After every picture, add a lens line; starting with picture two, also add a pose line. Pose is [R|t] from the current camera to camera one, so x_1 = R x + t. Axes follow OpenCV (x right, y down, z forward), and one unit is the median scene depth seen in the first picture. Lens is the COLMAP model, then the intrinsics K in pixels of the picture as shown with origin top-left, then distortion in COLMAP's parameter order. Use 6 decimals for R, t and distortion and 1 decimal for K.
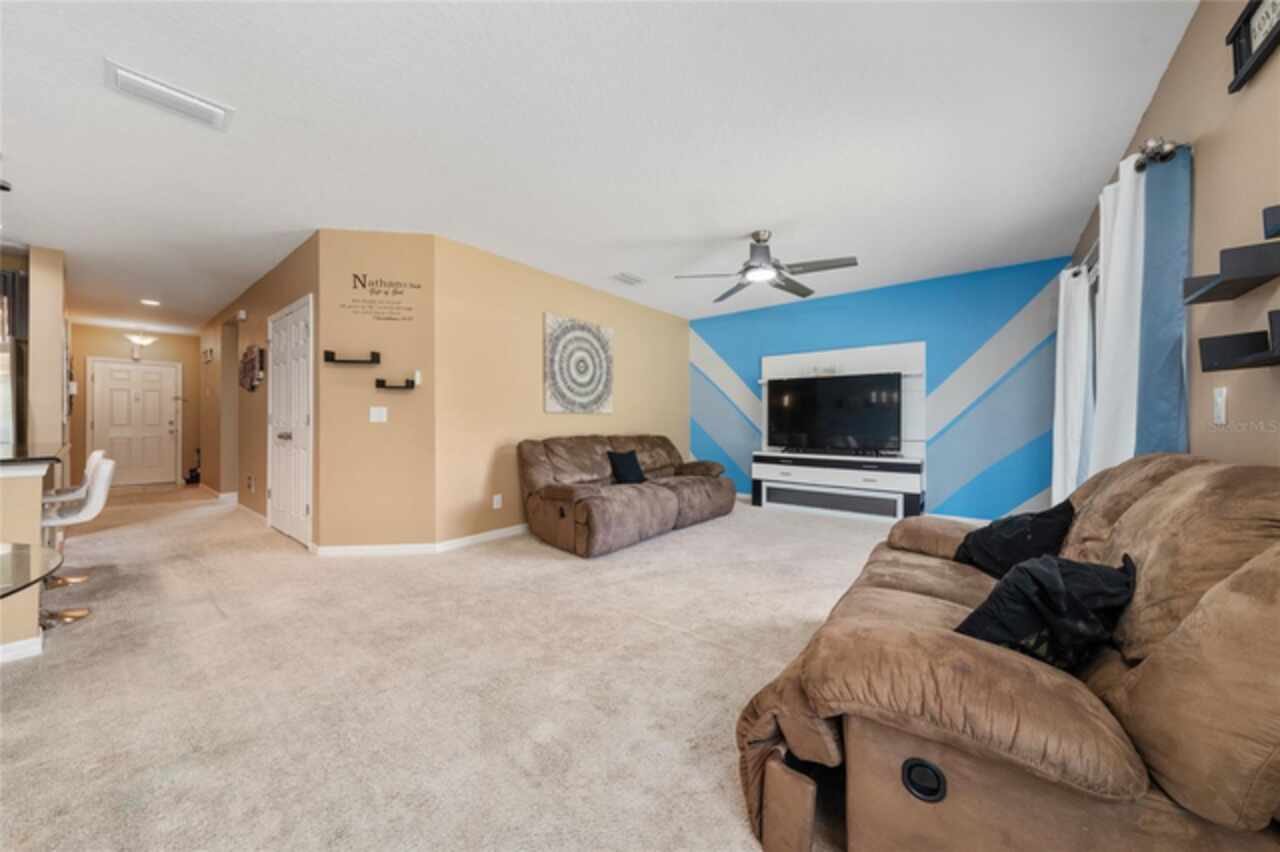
lens RADIAL K [[437.8, 0, 640.4], [0, 437.8, 417.6], [0, 0, 1]] dist [0.001971, 0.000273]
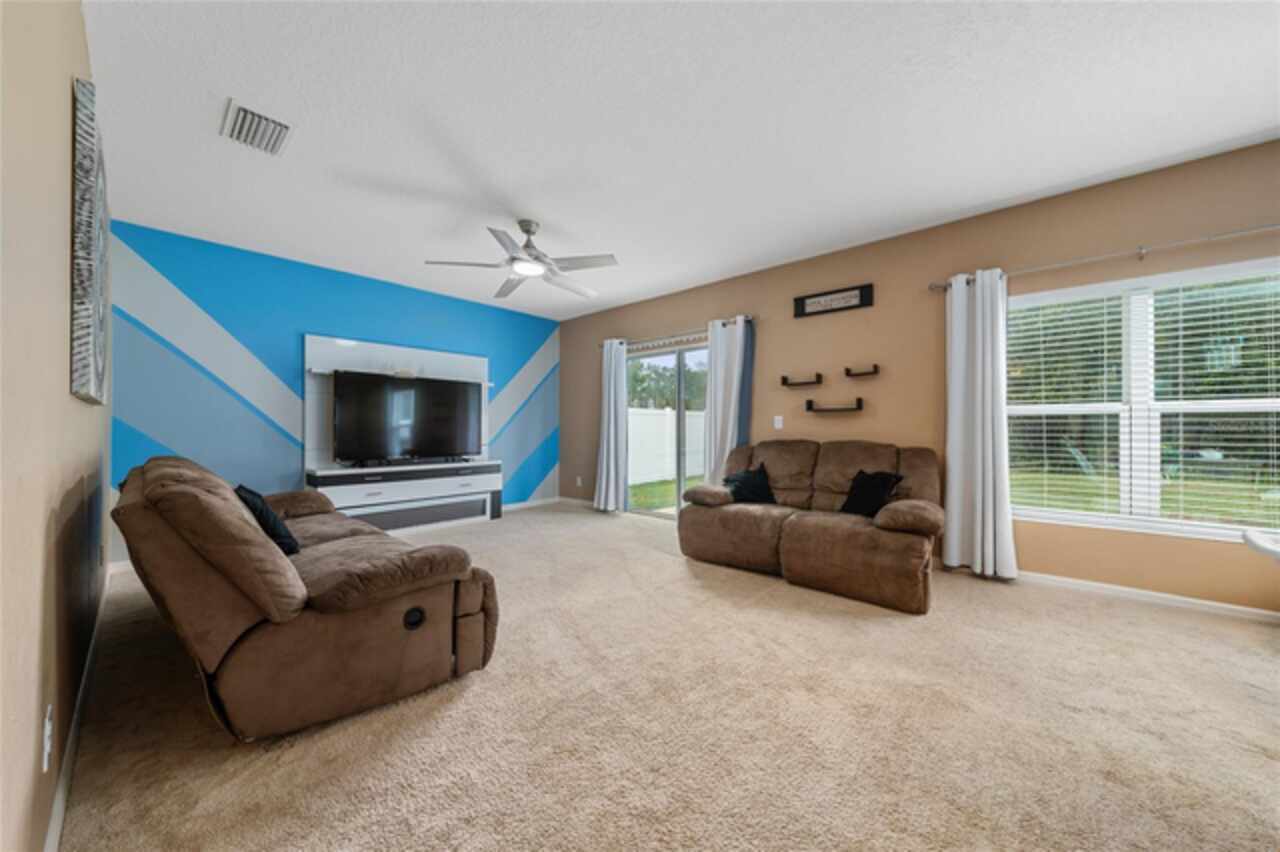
lens RADIAL K [[437.8, 0, 636.1], [0, 437.8, 423.9], [0, 0, 1]] dist [0.001971, 0.000273]
pose [[0.038420, 0.008313, 0.999227, -0.467142], [0.001051, 0.999965, -0.008360, 0.007864], [-0.999261, 0.001372, 0.038410, 0.540514]]
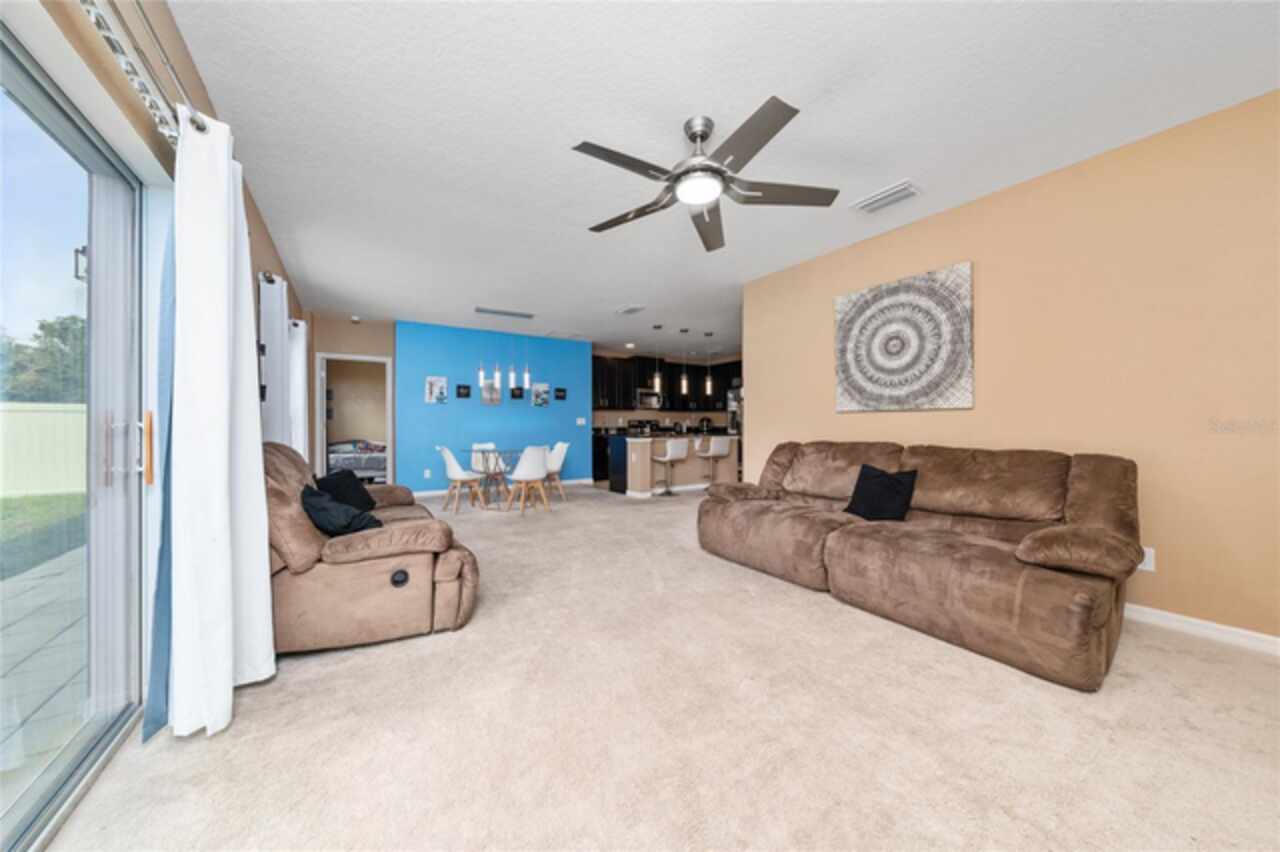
lens RADIAL K [[437.8, 0, 644.1], [0, 437.8, 430.6], [0, 0, 1]] dist [0.001971, 0.000273]
pose [[-0.315655, 0.003856, -0.948866, 0.679710], [-0.000484, 0.999991, 0.004225, 0.019342], [0.948874, 0.001793, -0.315651, 0.852168]]
